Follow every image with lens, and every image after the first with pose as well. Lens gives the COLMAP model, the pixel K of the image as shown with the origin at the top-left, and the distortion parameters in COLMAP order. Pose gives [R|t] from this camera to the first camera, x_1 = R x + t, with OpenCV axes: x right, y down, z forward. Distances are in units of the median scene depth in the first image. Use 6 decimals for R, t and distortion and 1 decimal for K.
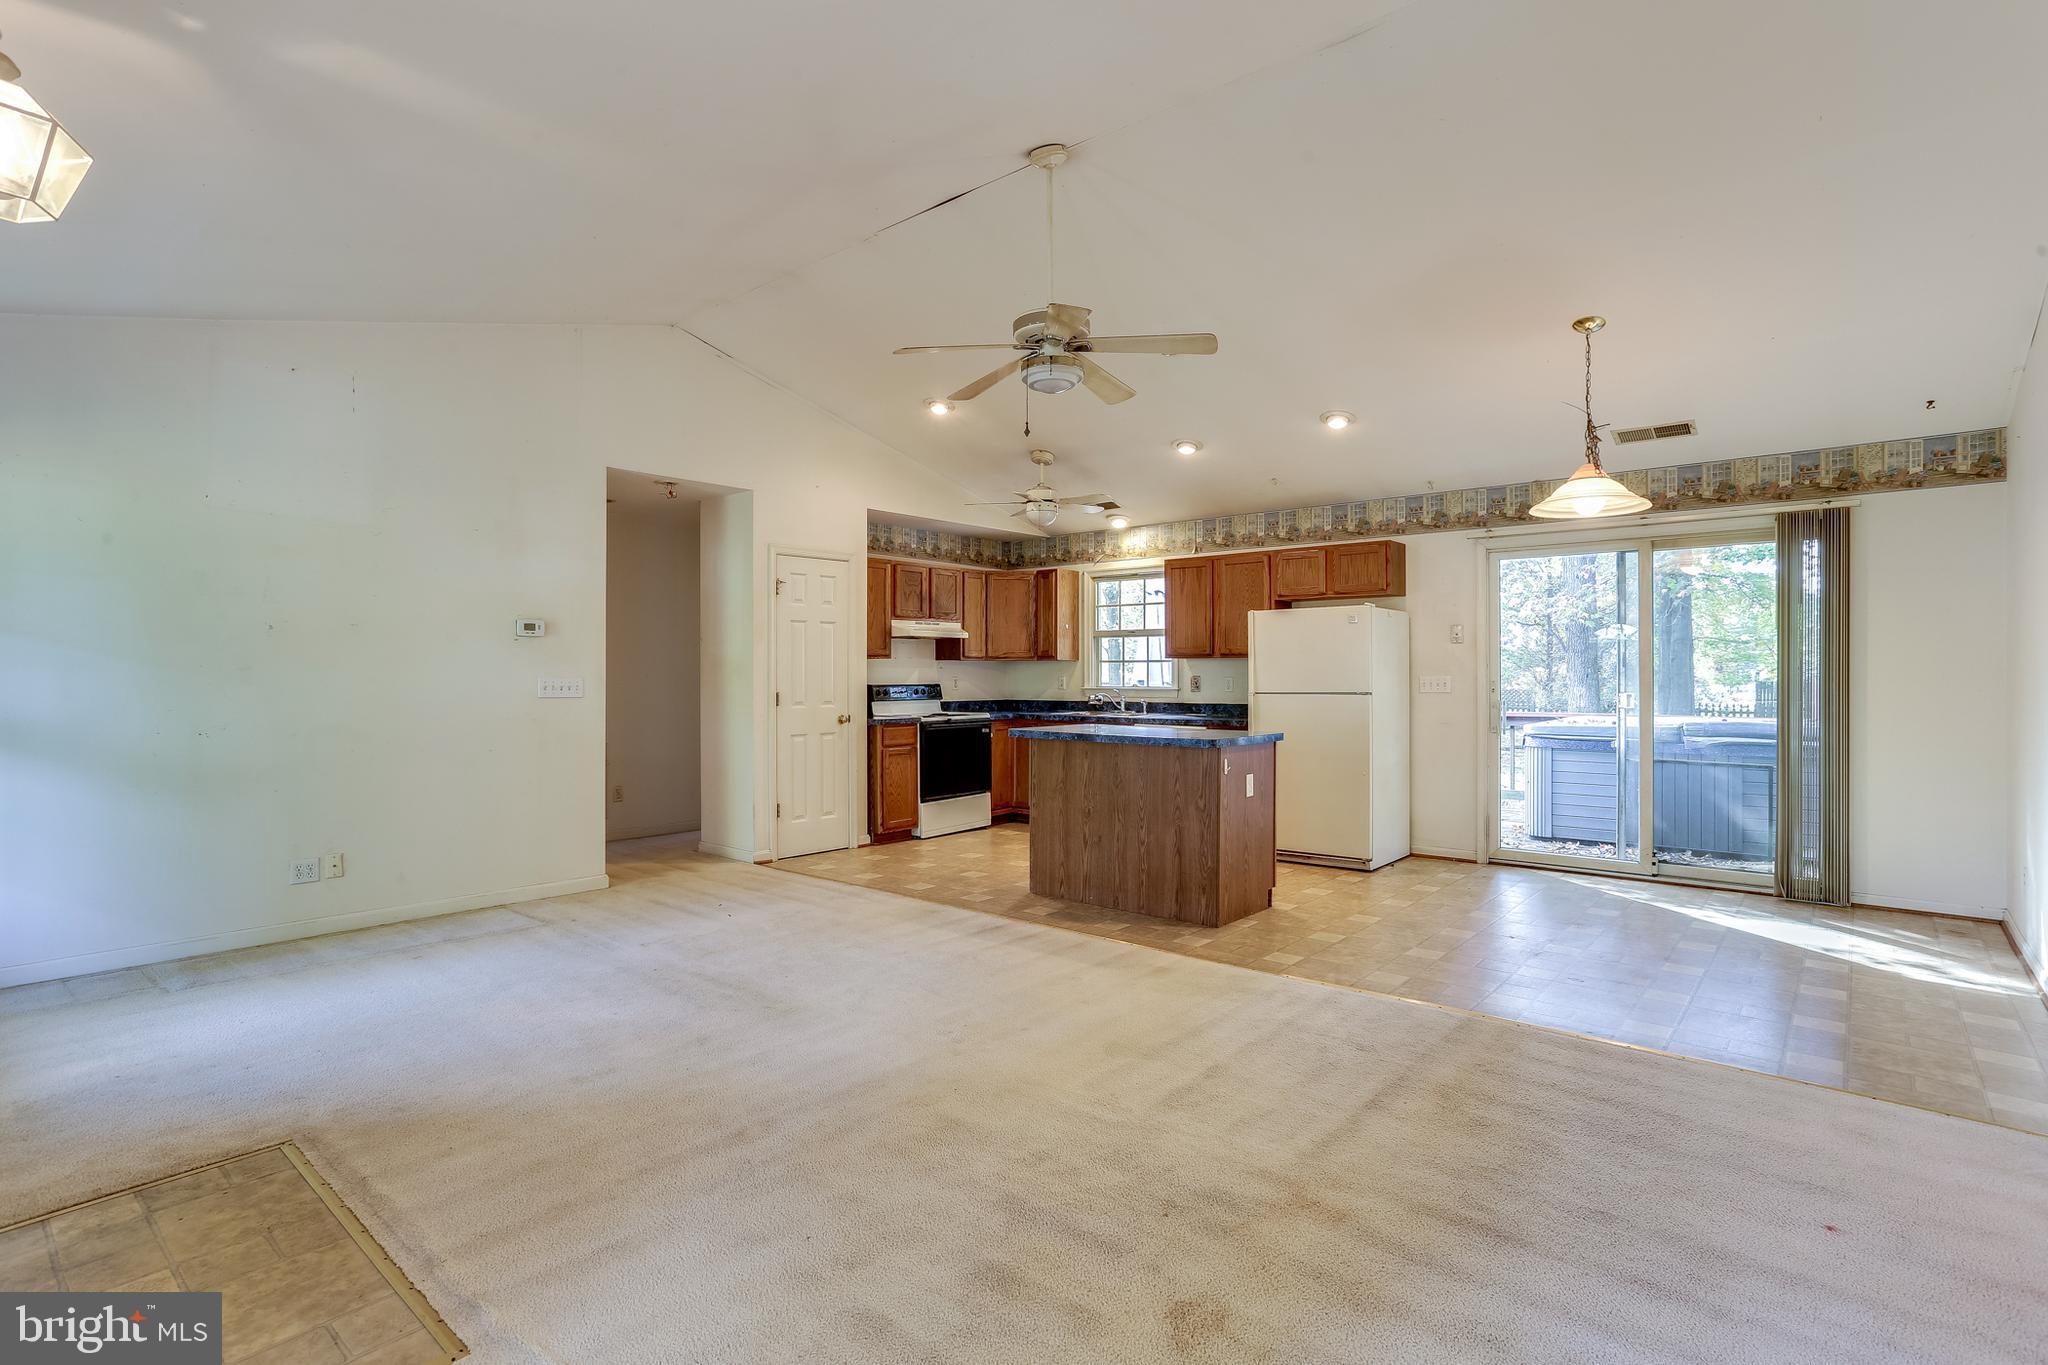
lens RADIAL K [[1009.8, 0, 1009.8], [0, 1009.8, 685.8], [0, 0, 1]] dist [-0.066806, 0.045382]
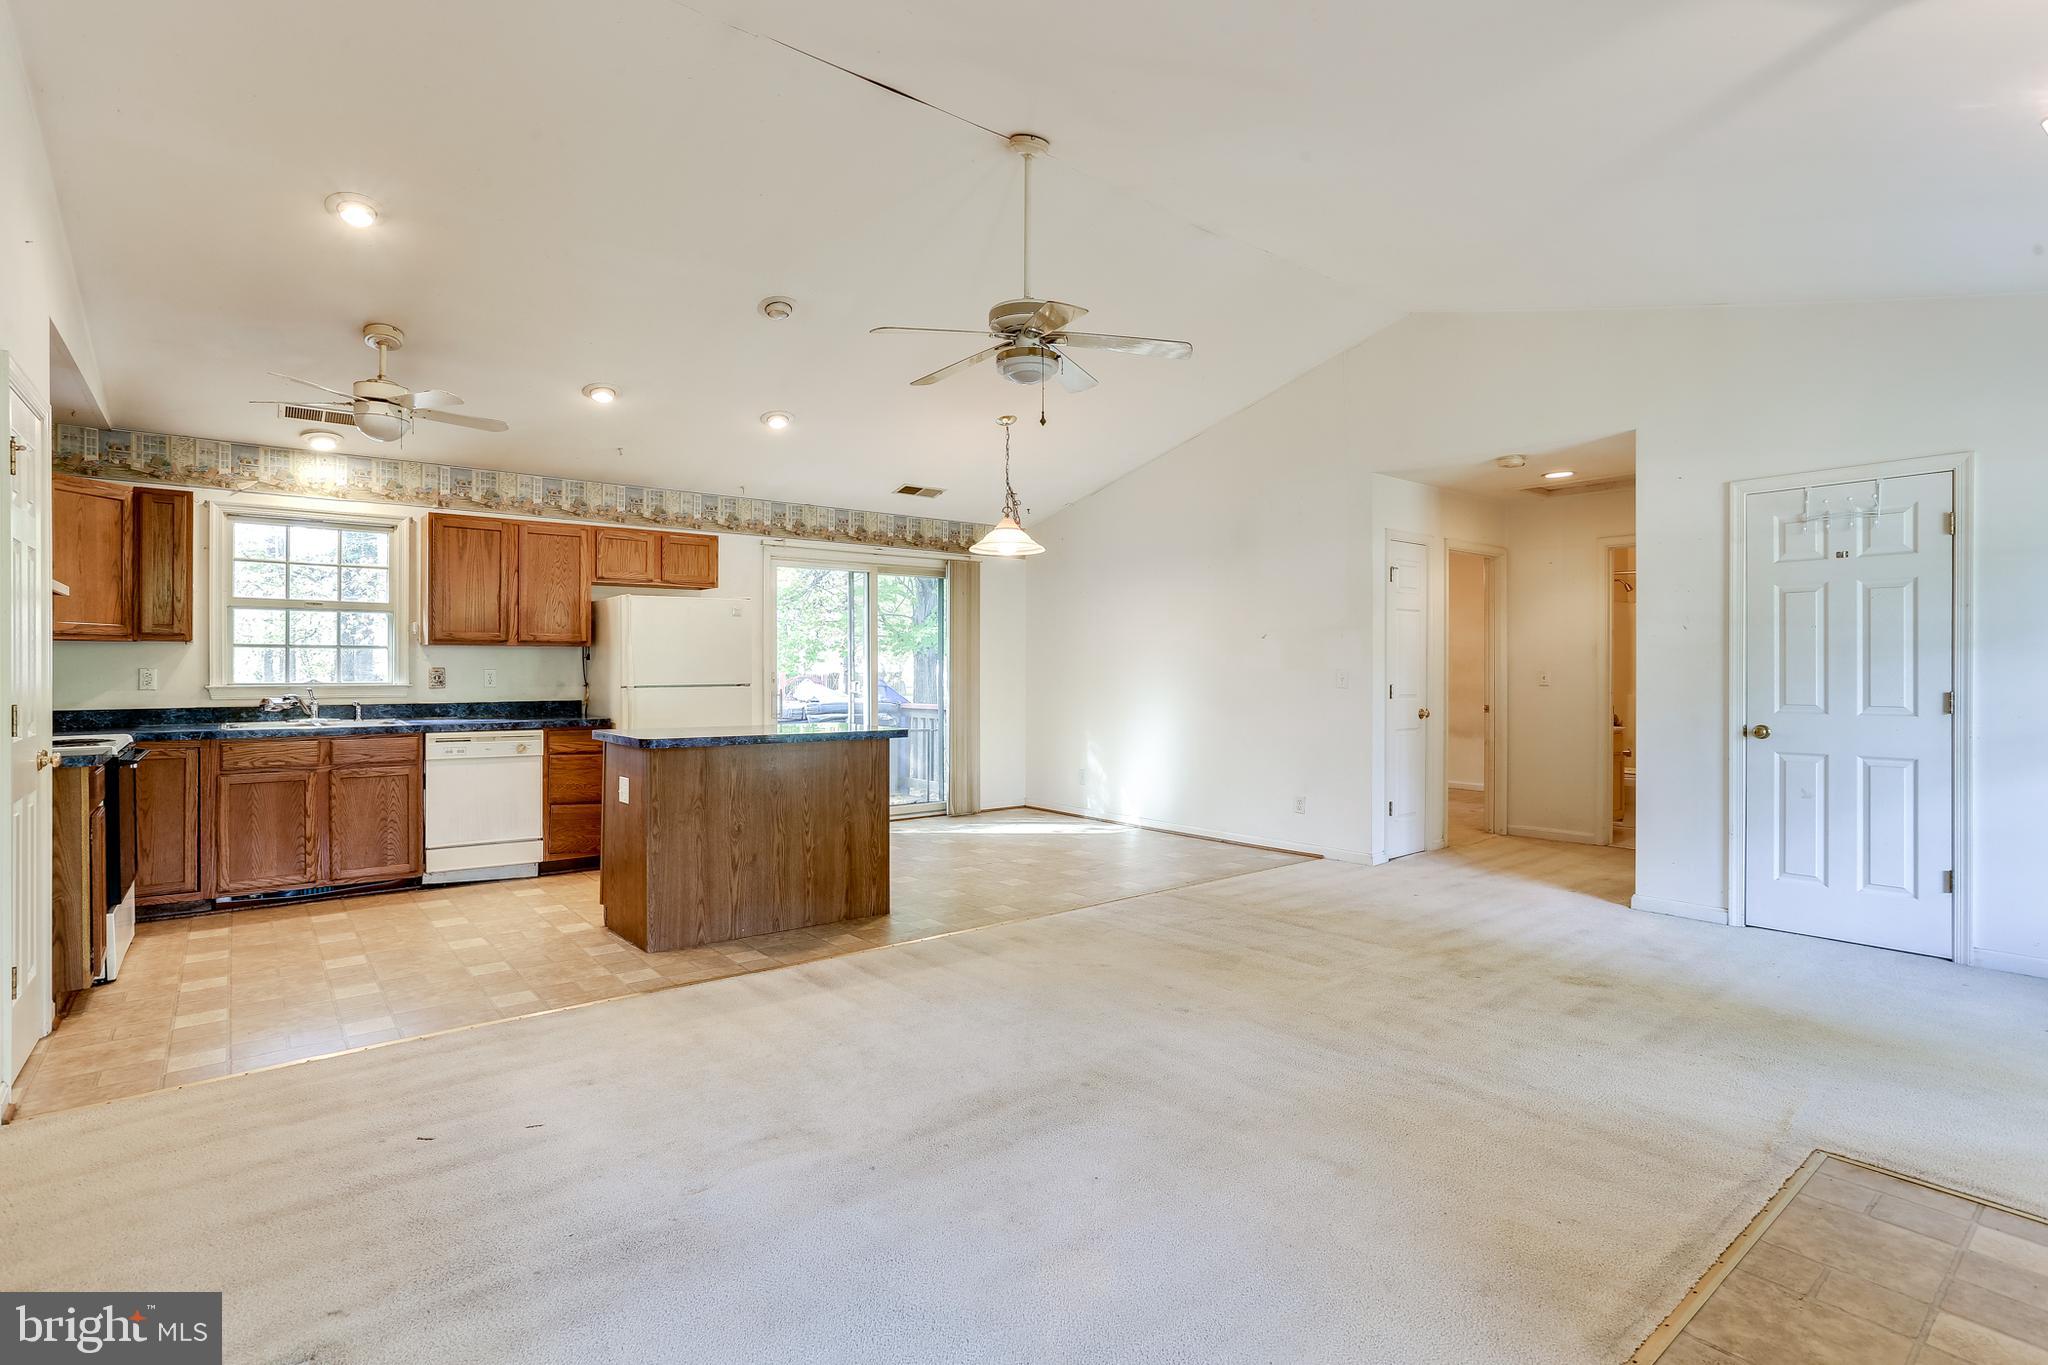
lens RADIAL K [[1005.1, 0, 1030.1], [0, 1005.1, 671.1], [0, 0, 1]] dist [-0.058891, 0.041138]
pose [[0.161098, -0.002764, 0.986935, -0.549878], [0.008837, 0.999960, 0.001358, -0.004667], [-0.986899, 0.008503, 0.161116, 0.487284]]
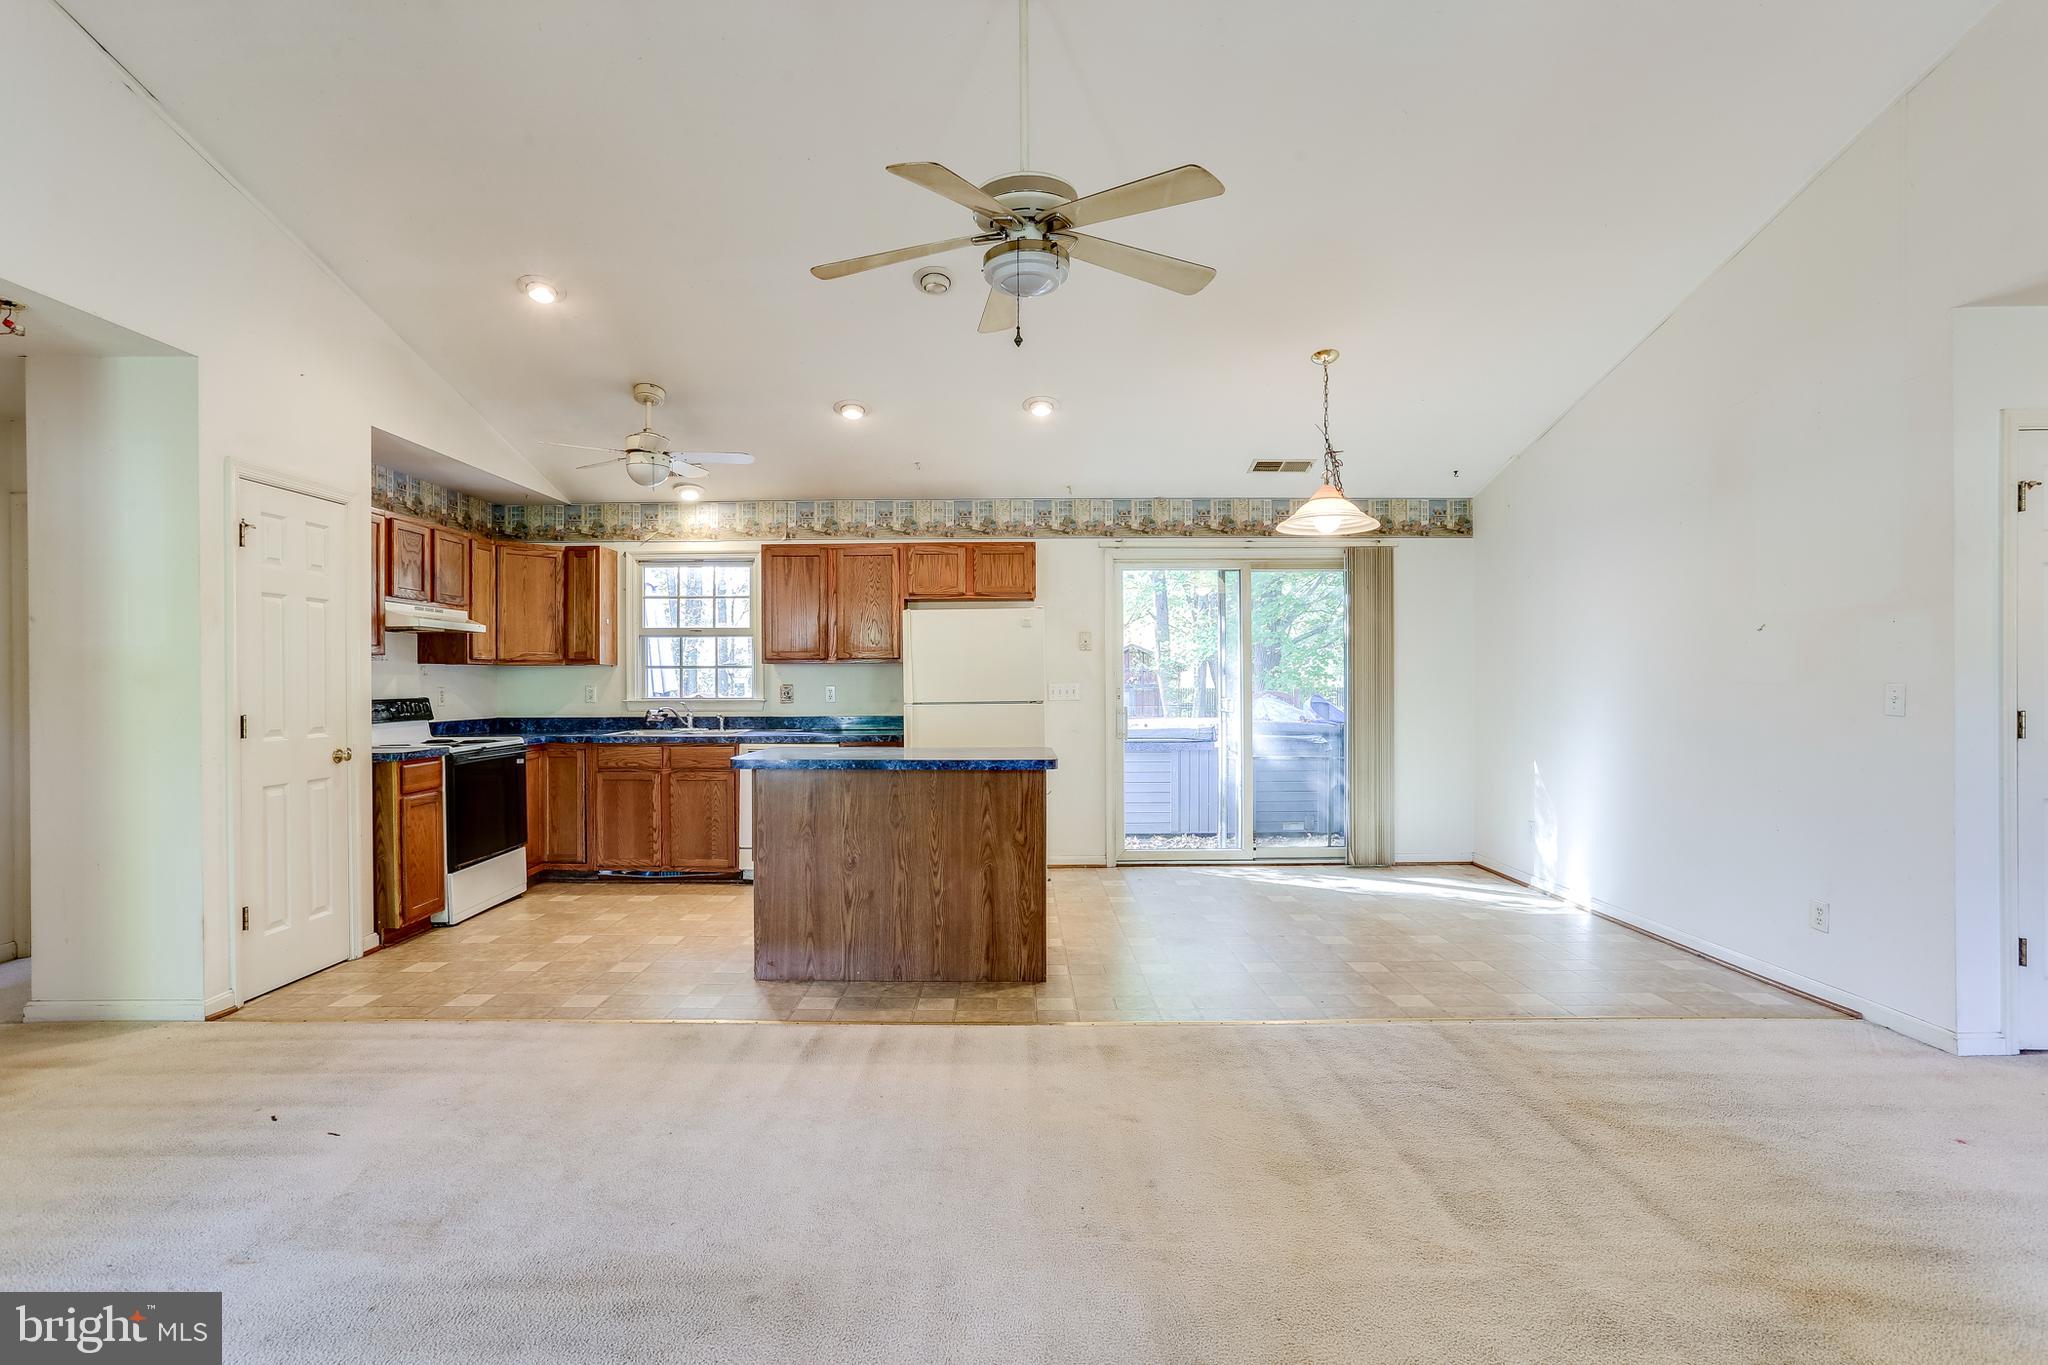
lens RADIAL K [[1009.8, 0, 1009.8], [0, 1009.8, 685.8], [0, 0, 1]] dist [-0.066806, 0.045382]
pose [[0.754605, -0.004902, 0.656161, -0.259444], [0.010732, 0.999931, -0.004872, -0.002725], [-0.656092, 0.010718, 0.754605, 0.268080]]
